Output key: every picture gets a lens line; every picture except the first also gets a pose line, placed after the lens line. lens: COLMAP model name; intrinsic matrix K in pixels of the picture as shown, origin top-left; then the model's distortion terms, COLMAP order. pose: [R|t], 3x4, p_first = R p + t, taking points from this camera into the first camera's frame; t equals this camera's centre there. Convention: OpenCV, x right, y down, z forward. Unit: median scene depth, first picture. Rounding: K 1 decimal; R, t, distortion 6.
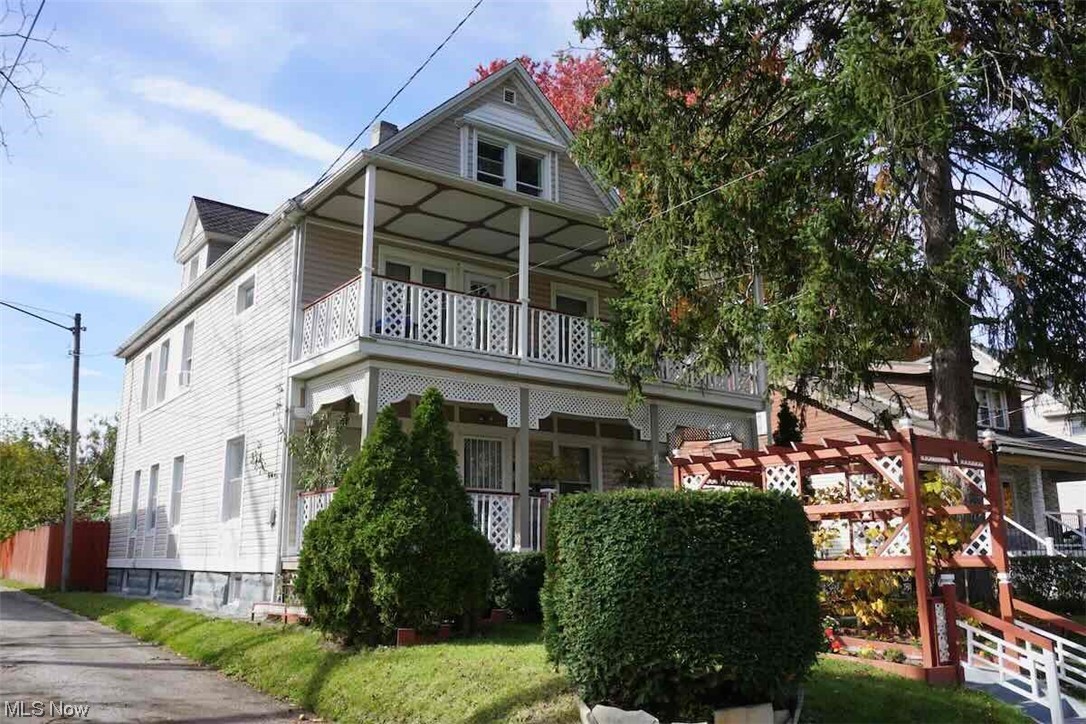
lens RADIAL K [[897.4, 0, 543.0], [0, 897.4, 362.0], [0, 0, 1]] dist [0.005006, 0.019178]
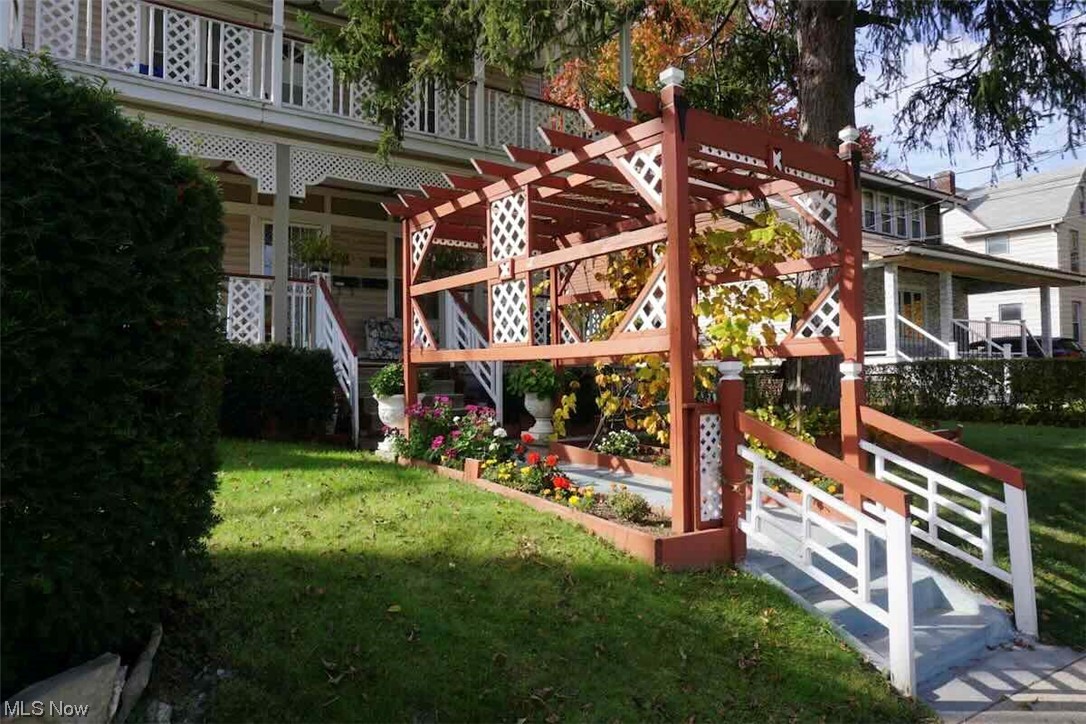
lens RADIAL K [[711.3, 0, 539.0], [0, 711.3, 335.1], [0, 0, 1]] dist [-0.039610, 0.036590]
pose [[0.999353, -0.002162, -0.035903, 0.305028], [0.007783, 0.987539, 0.157184, 0.133756], [0.035116, -0.157362, 0.986916, 0.508988]]
